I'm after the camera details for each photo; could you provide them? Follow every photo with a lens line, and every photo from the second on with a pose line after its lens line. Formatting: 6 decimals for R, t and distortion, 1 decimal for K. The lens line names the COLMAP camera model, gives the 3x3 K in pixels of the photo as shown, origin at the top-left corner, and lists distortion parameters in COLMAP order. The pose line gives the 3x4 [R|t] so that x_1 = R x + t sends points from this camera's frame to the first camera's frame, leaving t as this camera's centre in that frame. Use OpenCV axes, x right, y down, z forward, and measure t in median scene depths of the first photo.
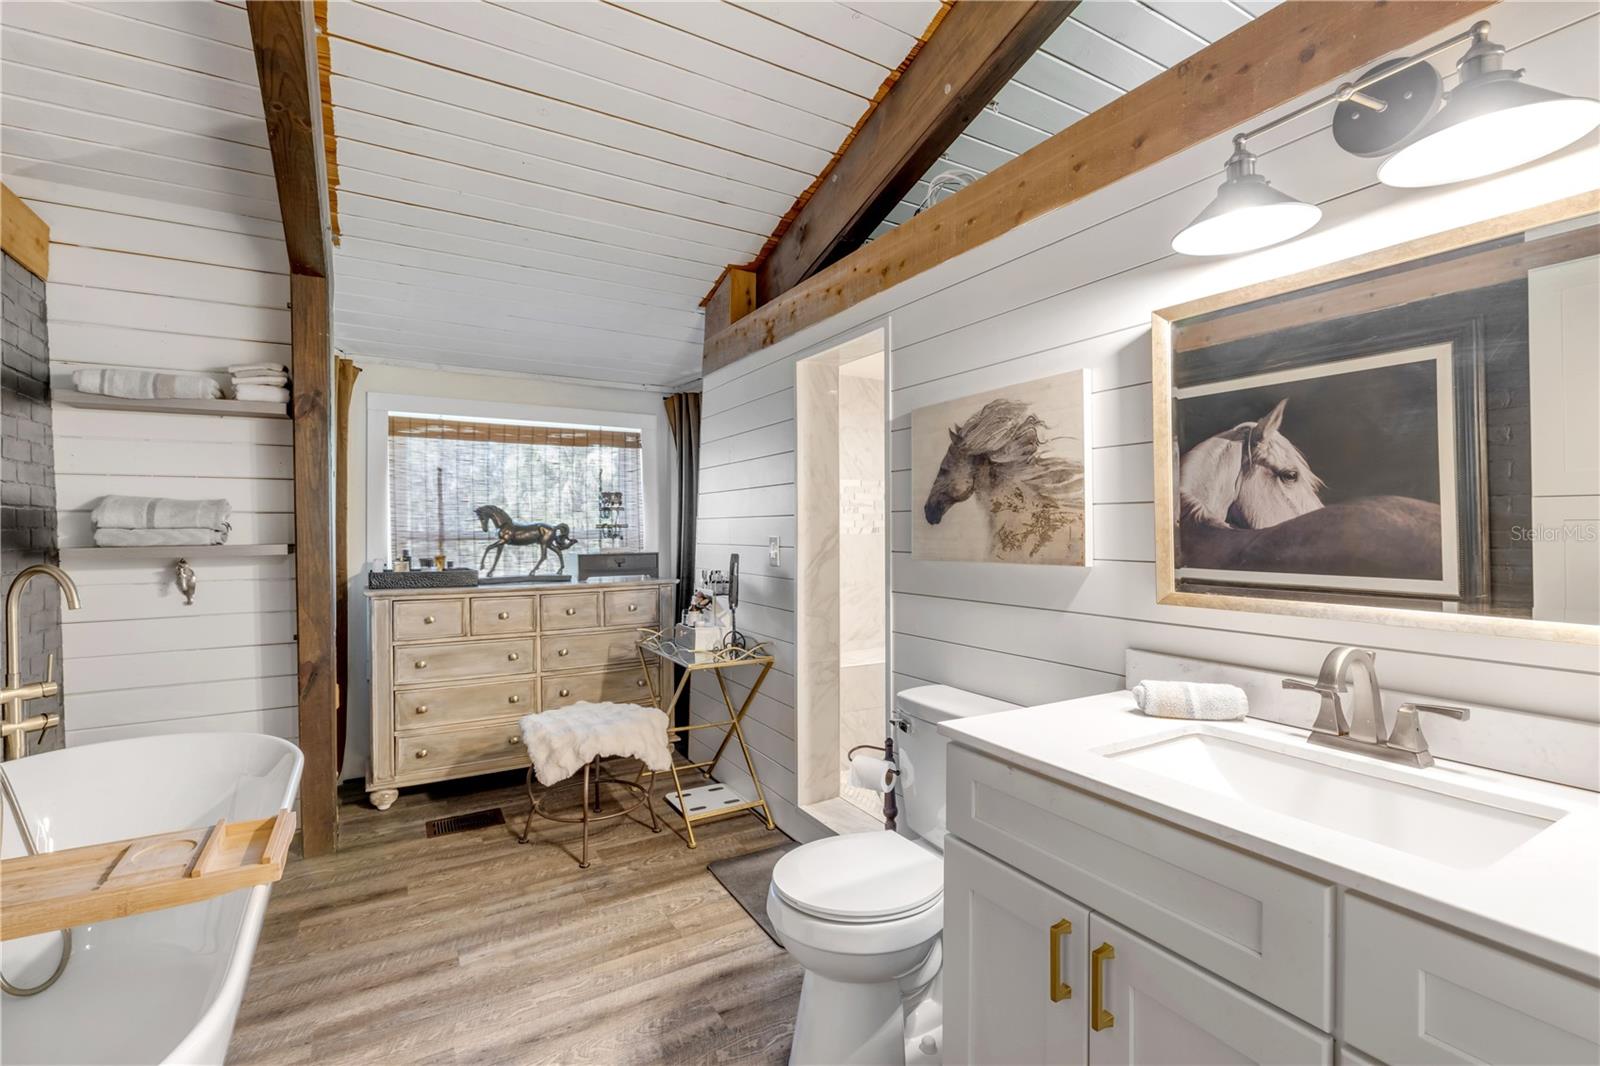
lens RADIAL K [[721.0, 0, 797.0], [0, 721.0, 530.2], [0, 0, 1]] dist [0.007973, -0.002335]
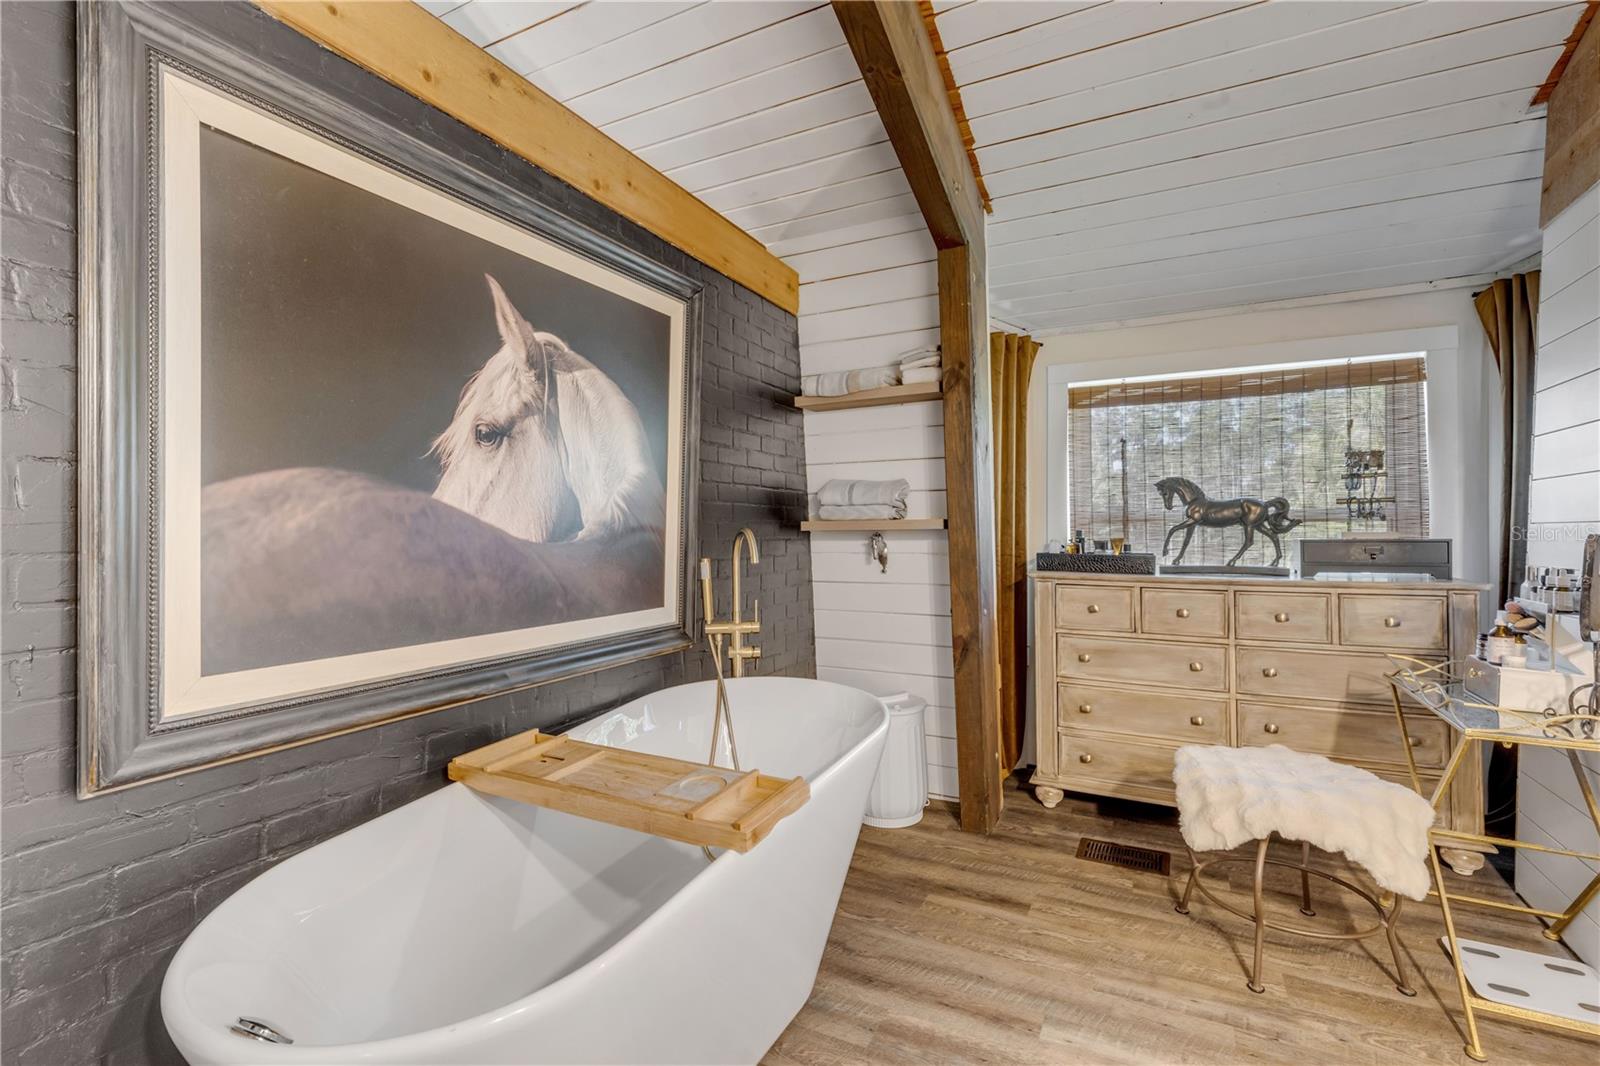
lens RADIAL K [[721.0, 0, 801.2], [0, 721.0, 529.1], [0, 0, 1]] dist [0.007973, -0.002335]
pose [[0.538740, 0.000230, -0.842472, 0.045227], [-0.001613, 0.999998, -0.000758, 0.031603], [0.842471, 0.001768, 0.538739, 0.251846]]
